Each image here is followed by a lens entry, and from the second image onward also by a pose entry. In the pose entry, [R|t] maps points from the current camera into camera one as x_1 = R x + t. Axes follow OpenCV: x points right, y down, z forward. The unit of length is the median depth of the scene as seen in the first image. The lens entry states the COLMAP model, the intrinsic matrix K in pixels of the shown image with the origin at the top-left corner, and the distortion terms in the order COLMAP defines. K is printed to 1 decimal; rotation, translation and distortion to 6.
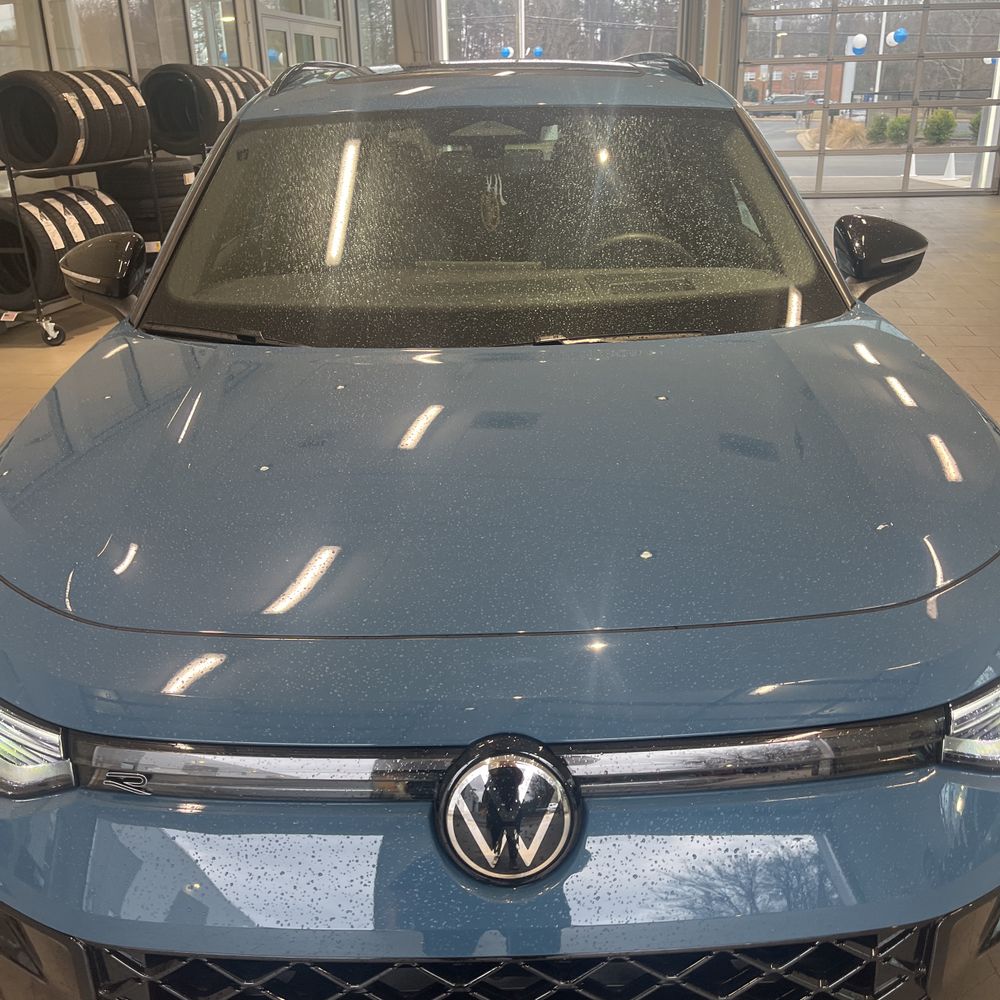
lens RADIAL K [[1011.8, 0, 508.5], [0, 1011.8, 500.9], [0, 0, 1]] dist [0.015558, 0.000000]
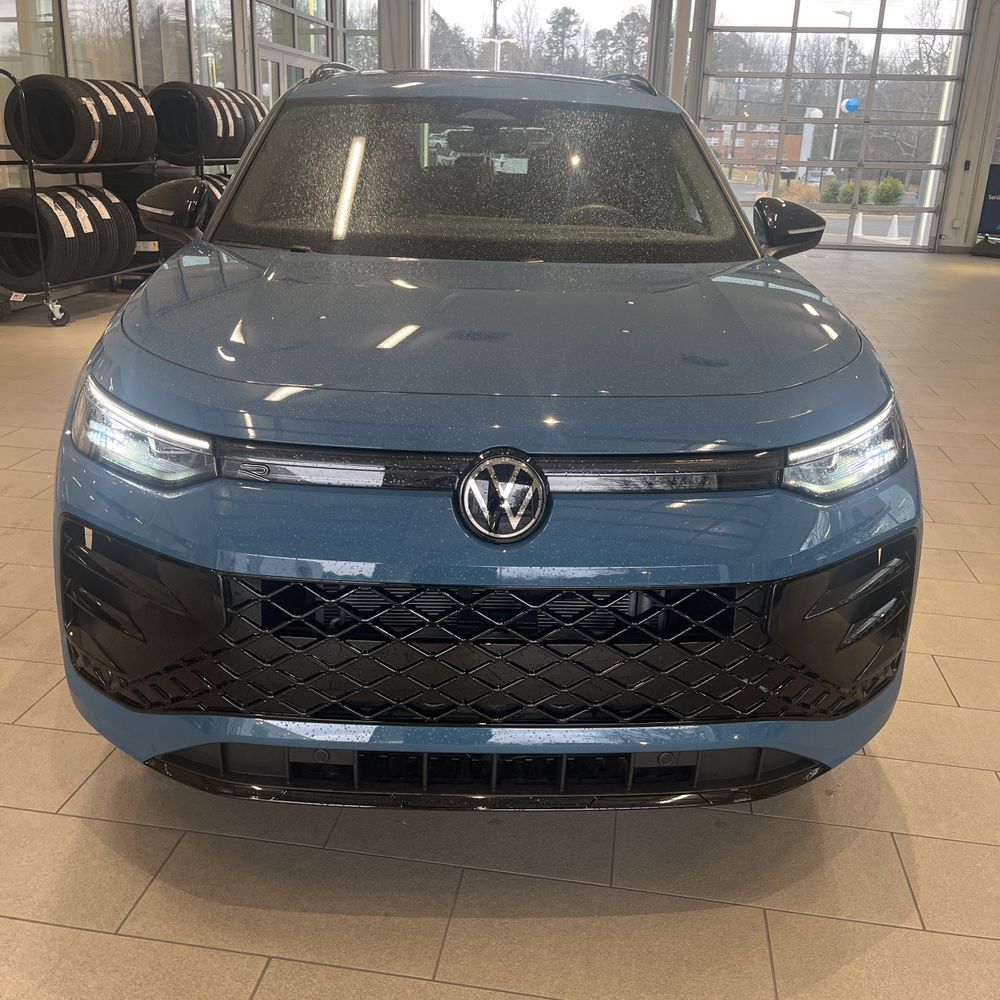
lens RADIAL K [[1011.8, 0, 494.8], [0, 1011.8, 502.3], [0, 0, 1]] dist [0.015558, 0.000000]
pose [[0.998358, 0.047173, 0.032503, -0.010077], [-0.045689, 0.997942, -0.044987, 0.062081], [-0.034558, 0.043428, 0.998459, -0.087788]]
